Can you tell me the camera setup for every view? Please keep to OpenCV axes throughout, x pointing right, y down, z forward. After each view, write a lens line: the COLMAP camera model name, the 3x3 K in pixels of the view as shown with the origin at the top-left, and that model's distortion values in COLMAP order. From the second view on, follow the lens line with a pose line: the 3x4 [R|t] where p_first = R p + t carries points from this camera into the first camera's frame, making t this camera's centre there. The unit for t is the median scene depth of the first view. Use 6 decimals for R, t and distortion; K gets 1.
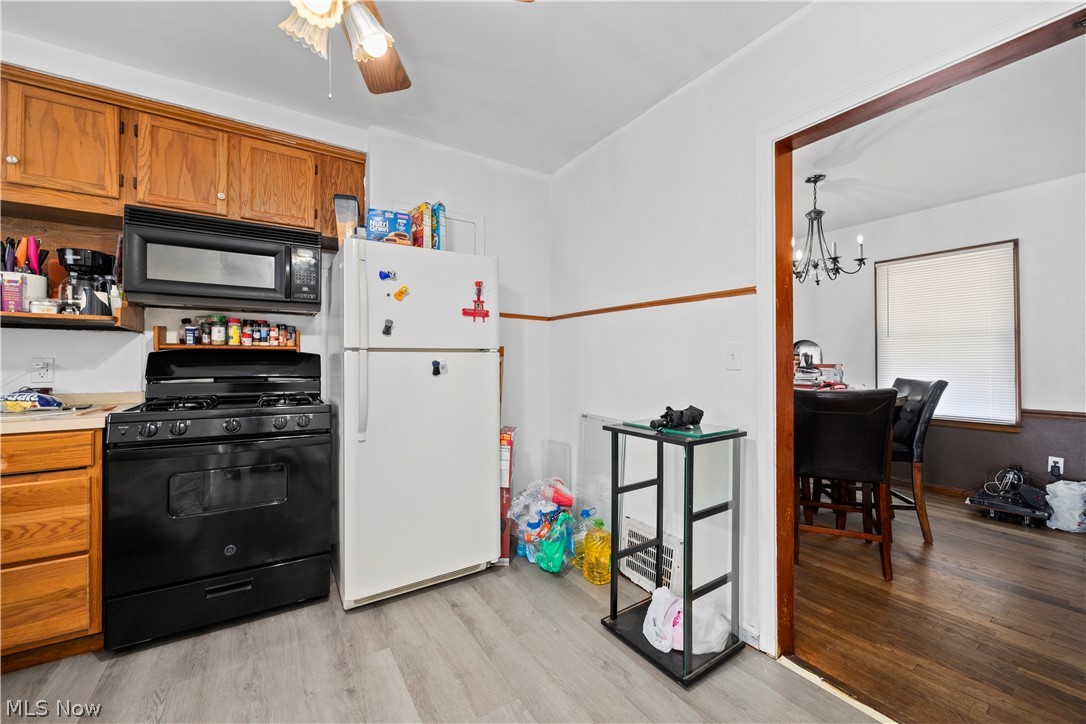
lens RADIAL K [[418.5, 0, 543.0], [0, 418.5, 362.0], [0, 0, 1]] dist [-0.002416, -0.000224]
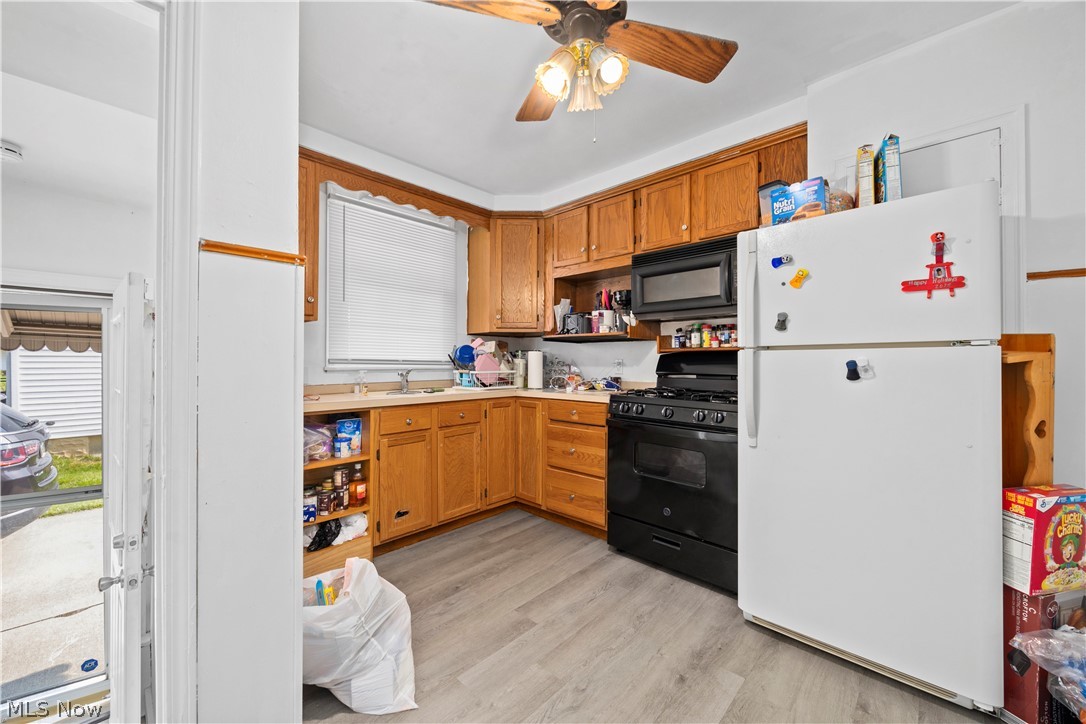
lens RADIAL K [[419.4, 0, 543.0], [0, 419.4, 362.0], [0, 0, 1]] dist [-0.001826, -0.000083]
pose [[0.230713, 0.002377, -0.973019, 0.338117], [-0.001154, 0.999997, 0.002170, -0.001068], [0.973021, 0.000622, 0.230715, 0.303650]]
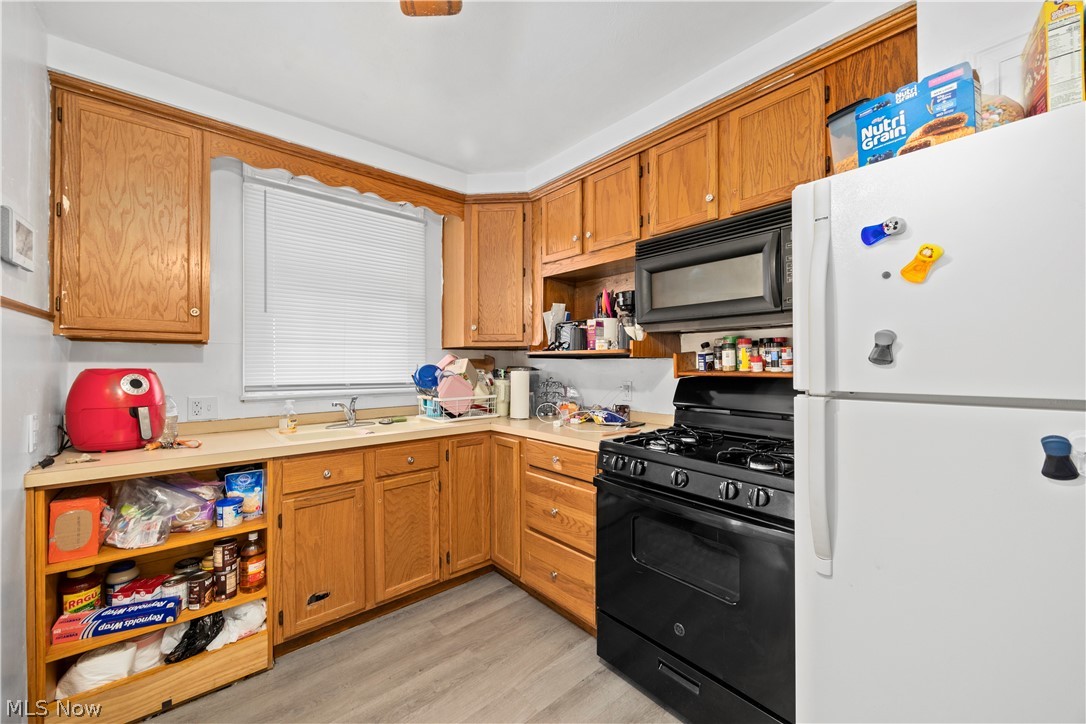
lens RADIAL K [[419.4, 0, 543.0], [0, 419.4, 362.0], [0, 0, 1]] dist [-0.001826, -0.000083]
pose [[0.136517, -0.001198, -0.990637, 0.024032], [0.002296, 0.999997, -0.000893, -0.064346], [0.990635, -0.002152, 0.136519, 0.544715]]
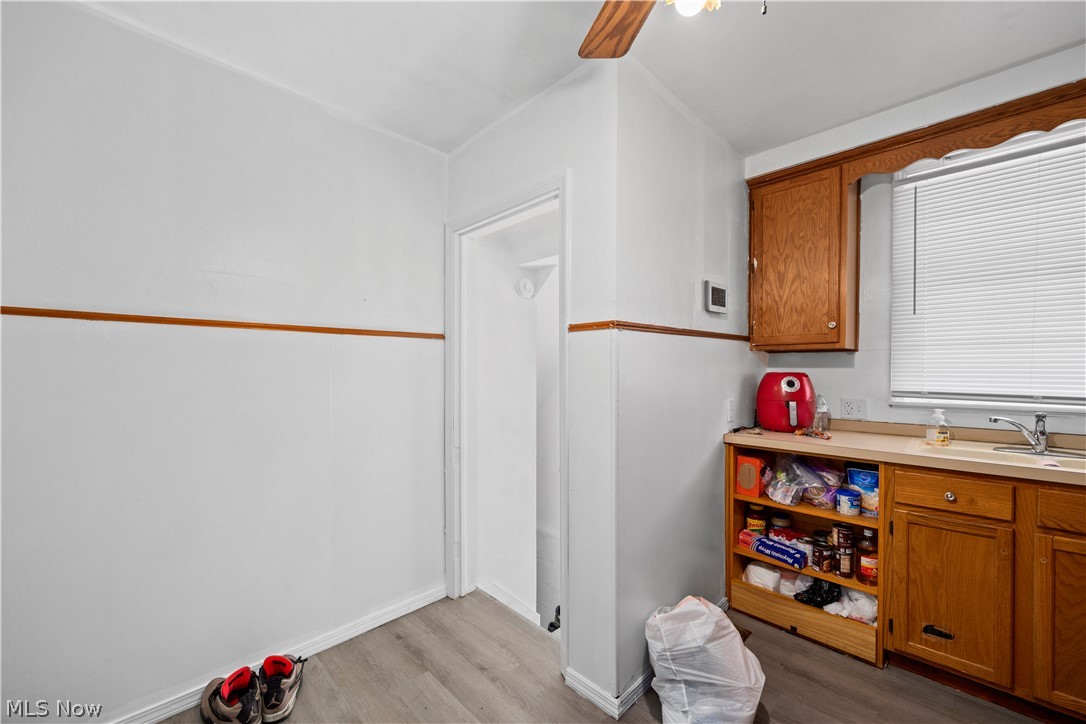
lens RADIAL K [[423.6, 0, 543.2], [0, 423.6, 375.9], [0, 0, 1]] dist [-0.001249, -0.000084]
pose [[-0.979419, 0.004848, -0.201777, -0.038007], [0.002123, 0.999904, 0.013718, -0.061612], [0.201824, 0.013008, -0.979335, 0.821099]]
